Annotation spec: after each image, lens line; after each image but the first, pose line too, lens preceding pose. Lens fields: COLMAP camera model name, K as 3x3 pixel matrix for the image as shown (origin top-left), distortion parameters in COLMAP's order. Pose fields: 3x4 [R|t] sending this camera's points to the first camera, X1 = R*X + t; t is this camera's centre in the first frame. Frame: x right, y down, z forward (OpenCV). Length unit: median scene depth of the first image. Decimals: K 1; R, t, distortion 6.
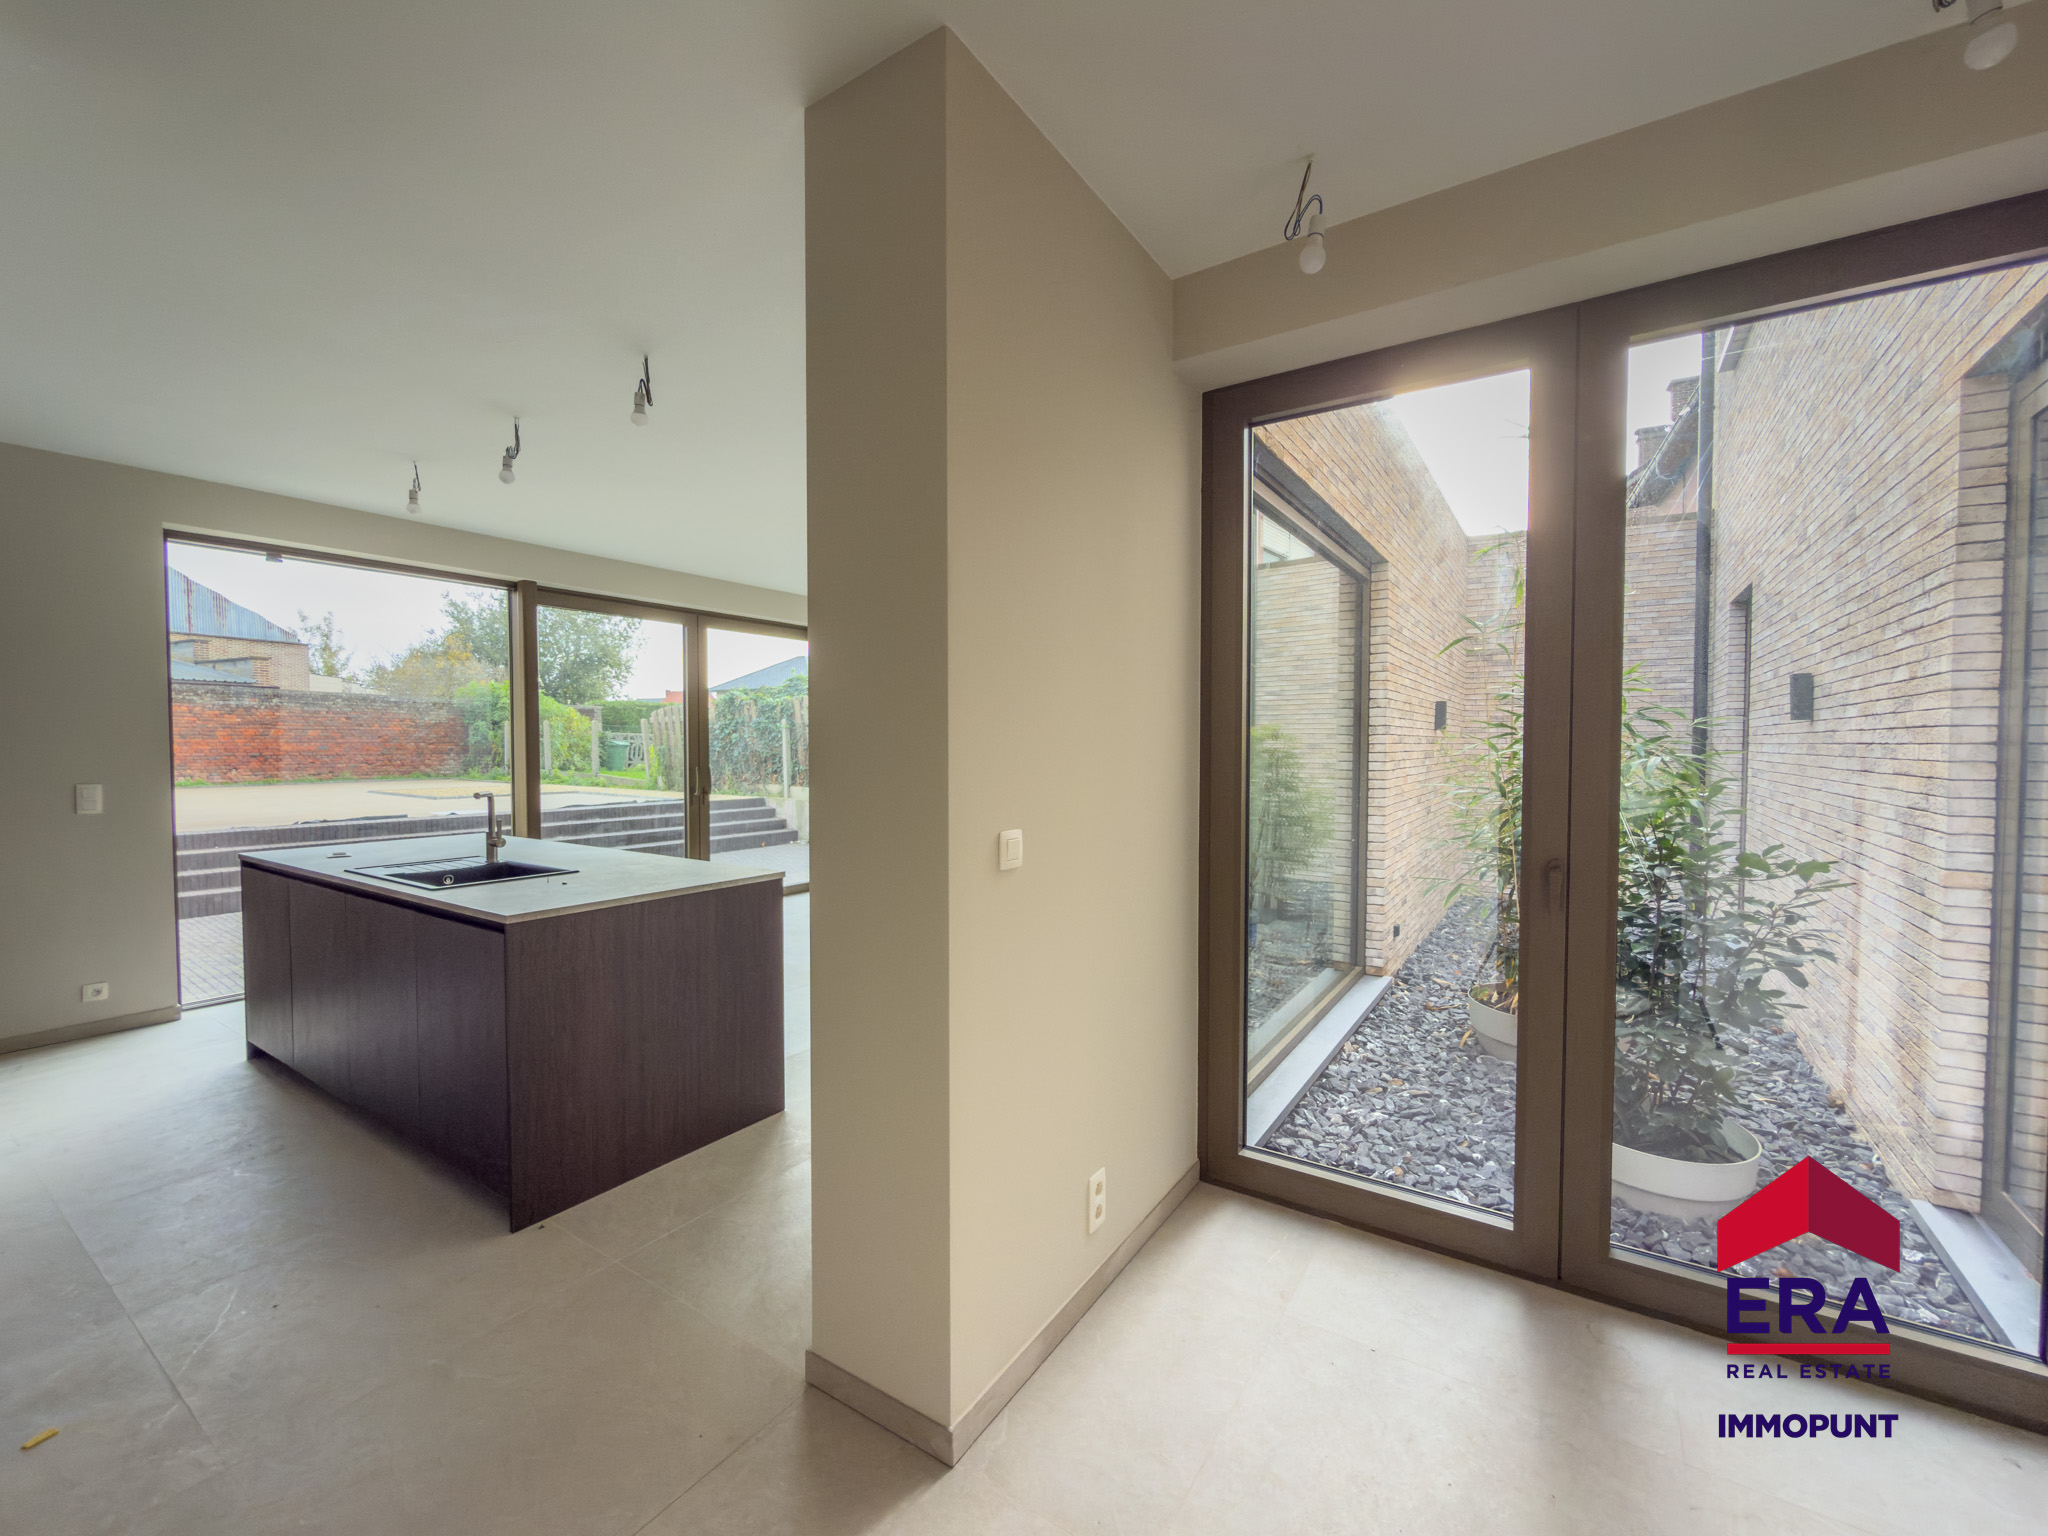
lens RADIAL K [[842.4, 0, 1015.9], [0, 842.4, 767.1], [0, 0, 1]] dist [0.000157, 0.000190]
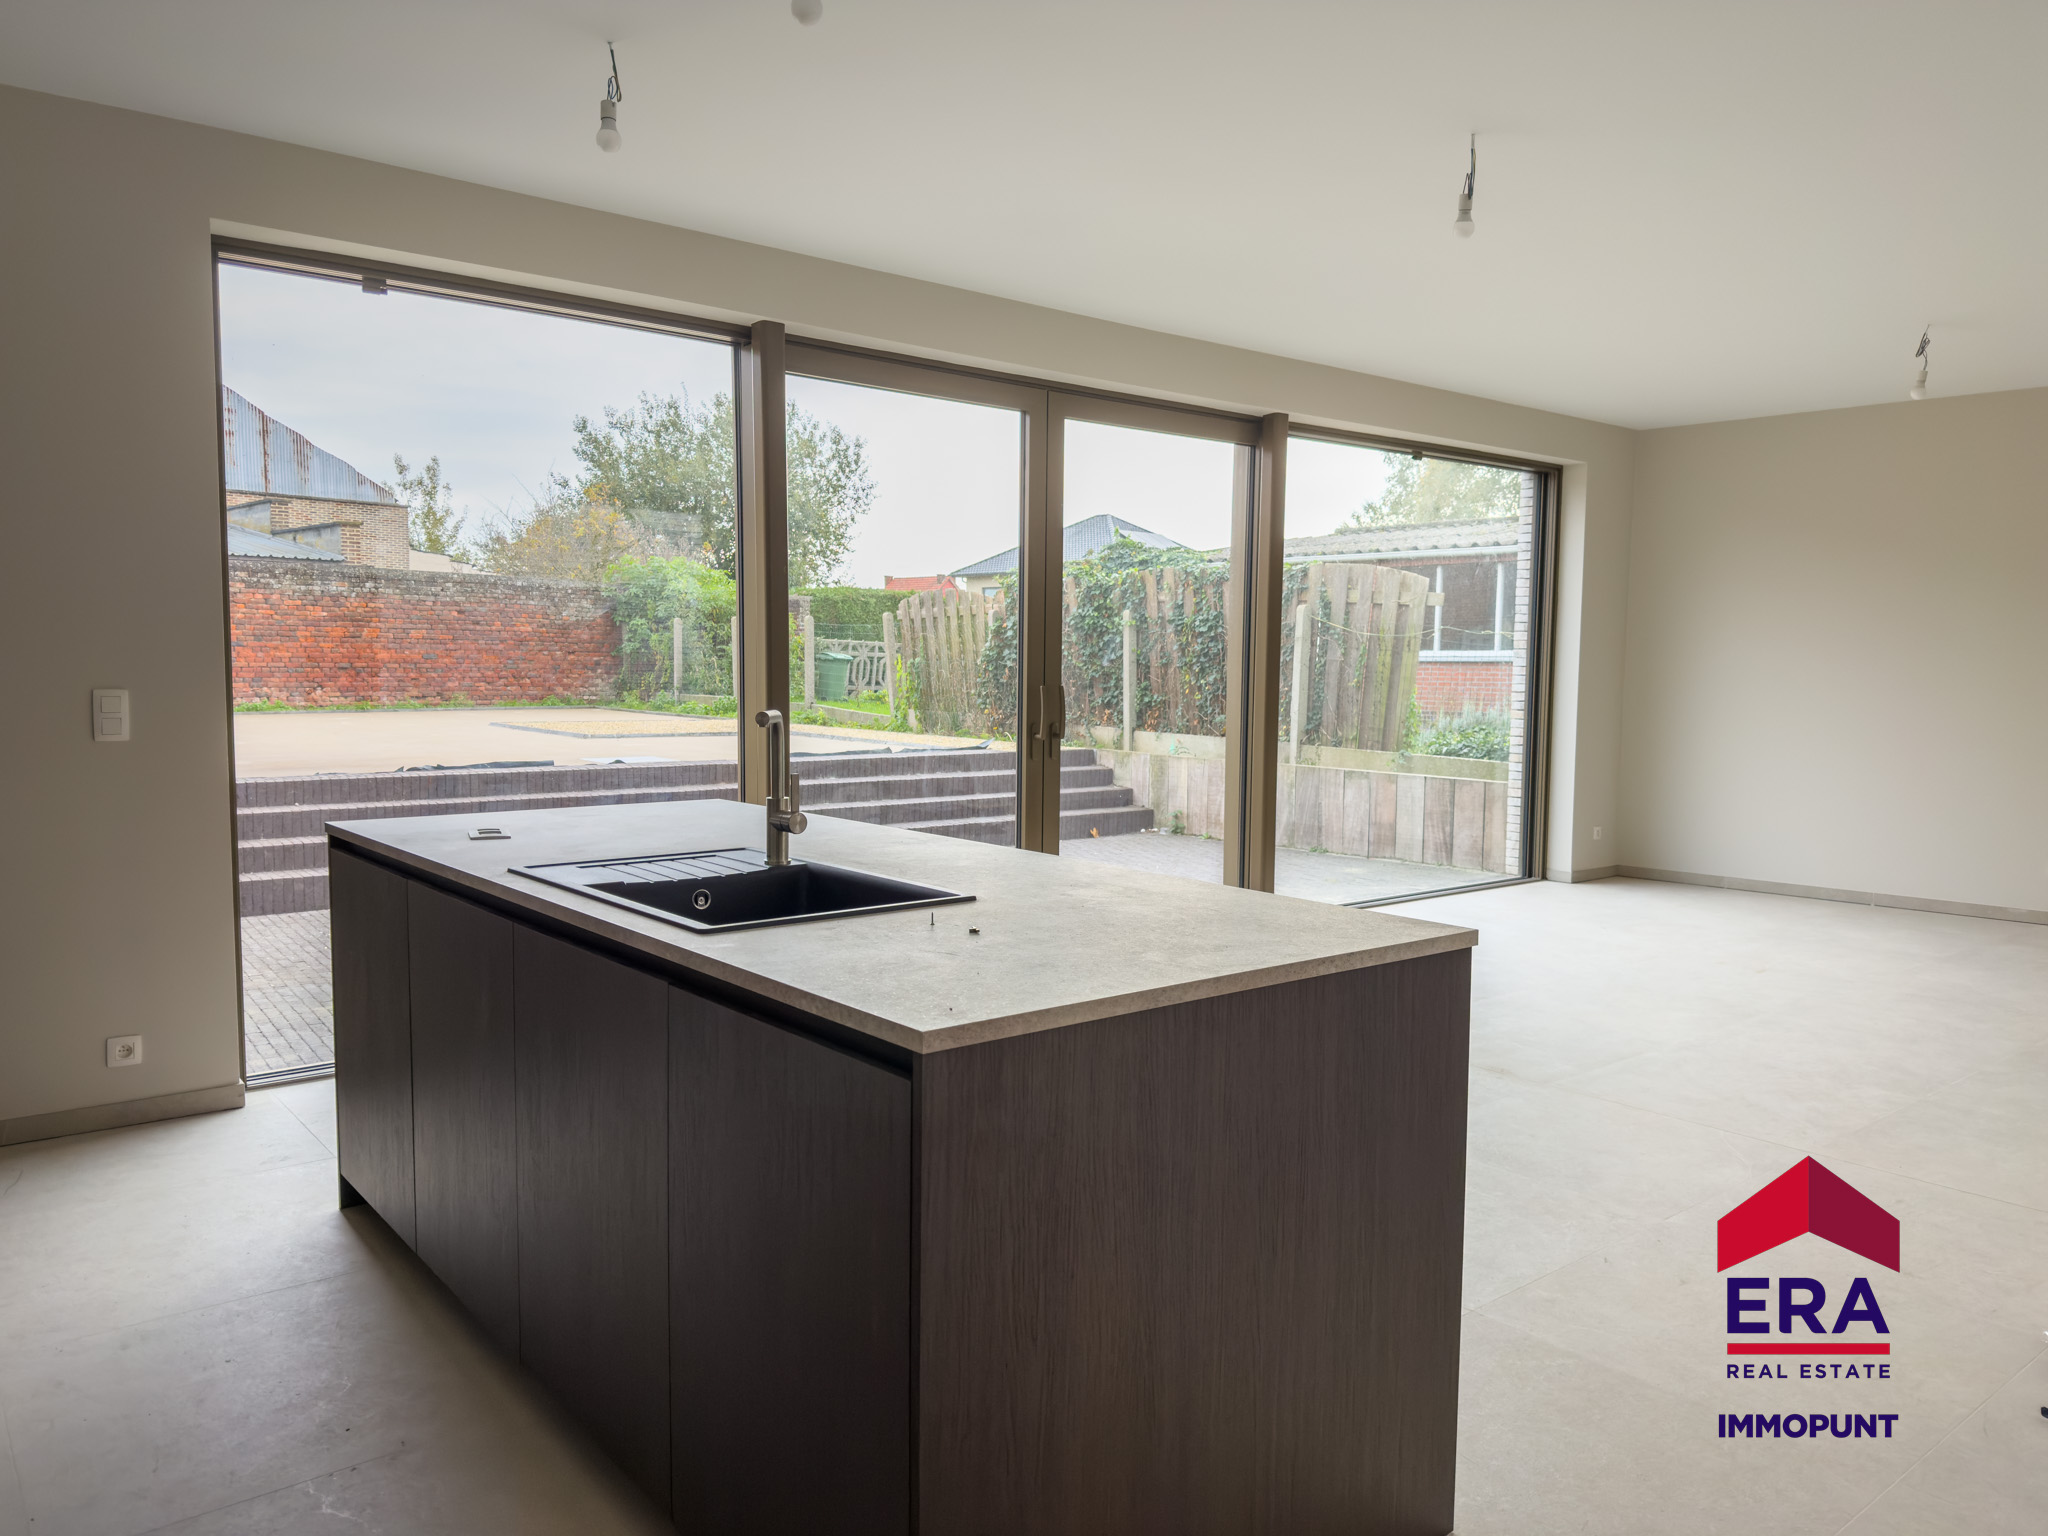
lens RADIAL K [[1428.4, 0, 1024.0], [0, 1428.4, 768.0], [0, 0, 1]] dist [0.090630, -0.159111]
pose [[0.956600, 0.030421, -0.289813, -0.078878], [-0.017696, 0.998765, 0.046428, 0.006161], [0.290868, -0.039284, 0.955956, 0.085553]]
